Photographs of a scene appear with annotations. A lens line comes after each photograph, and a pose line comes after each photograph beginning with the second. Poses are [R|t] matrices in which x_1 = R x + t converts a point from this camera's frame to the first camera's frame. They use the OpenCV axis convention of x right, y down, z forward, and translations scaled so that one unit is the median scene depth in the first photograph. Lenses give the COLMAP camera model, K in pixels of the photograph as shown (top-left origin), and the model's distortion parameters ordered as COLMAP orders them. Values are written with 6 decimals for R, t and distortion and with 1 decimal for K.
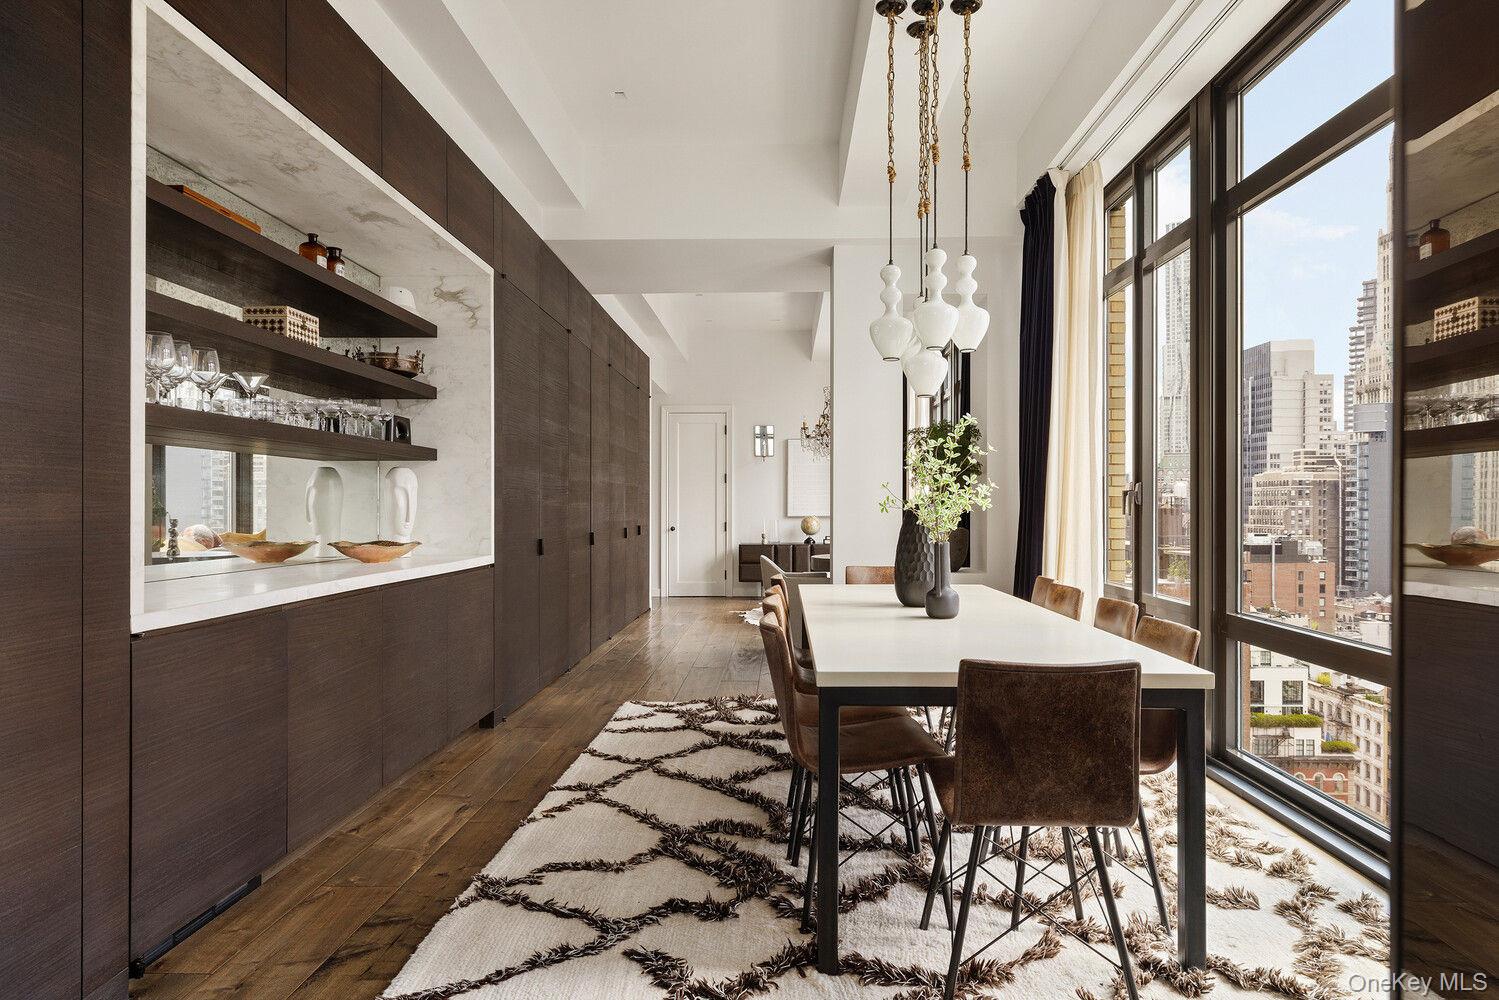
lens RADIAL K [[865.4, 0, 749.5], [0, 865.4, 500.0], [0, 0, 1]] dist [0.001958, 0.000624]
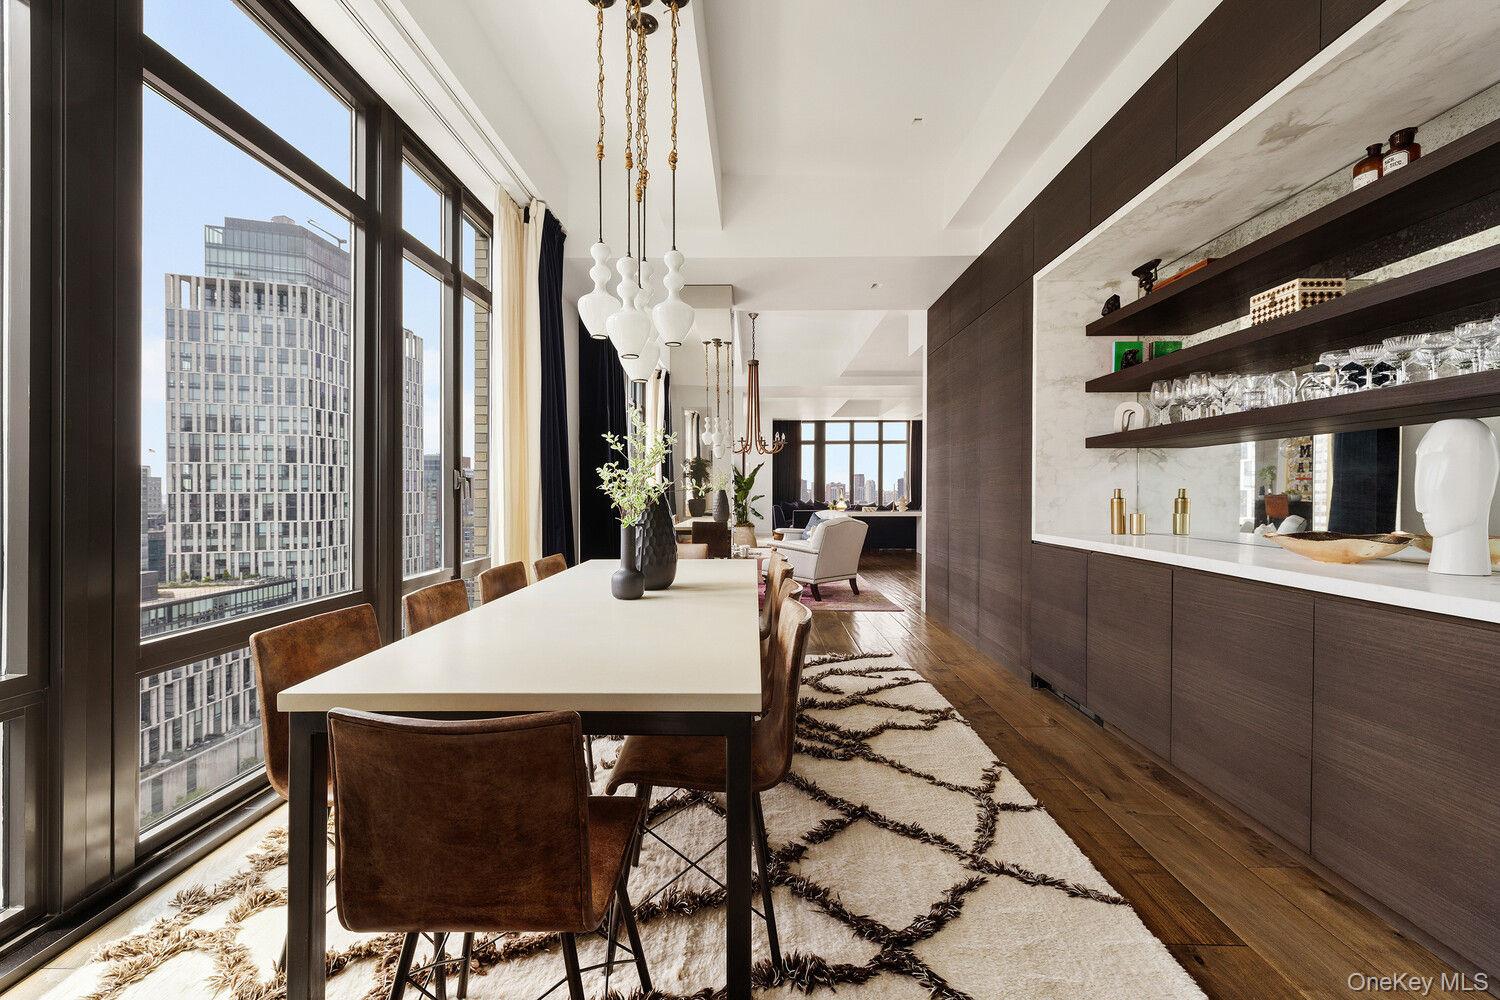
lens RADIAL K [[635.5, 0, 750.0], [0, 635.5, 500.0], [0, 0, 1]] dist [0.001119, 0.000074]
pose [[-0.999649, -0.001510, -0.026454, 0.090697], [-0.001627, 0.999989, 0.004432, 0.018467], [0.026447, 0.004474, -0.999640, 1.718044]]
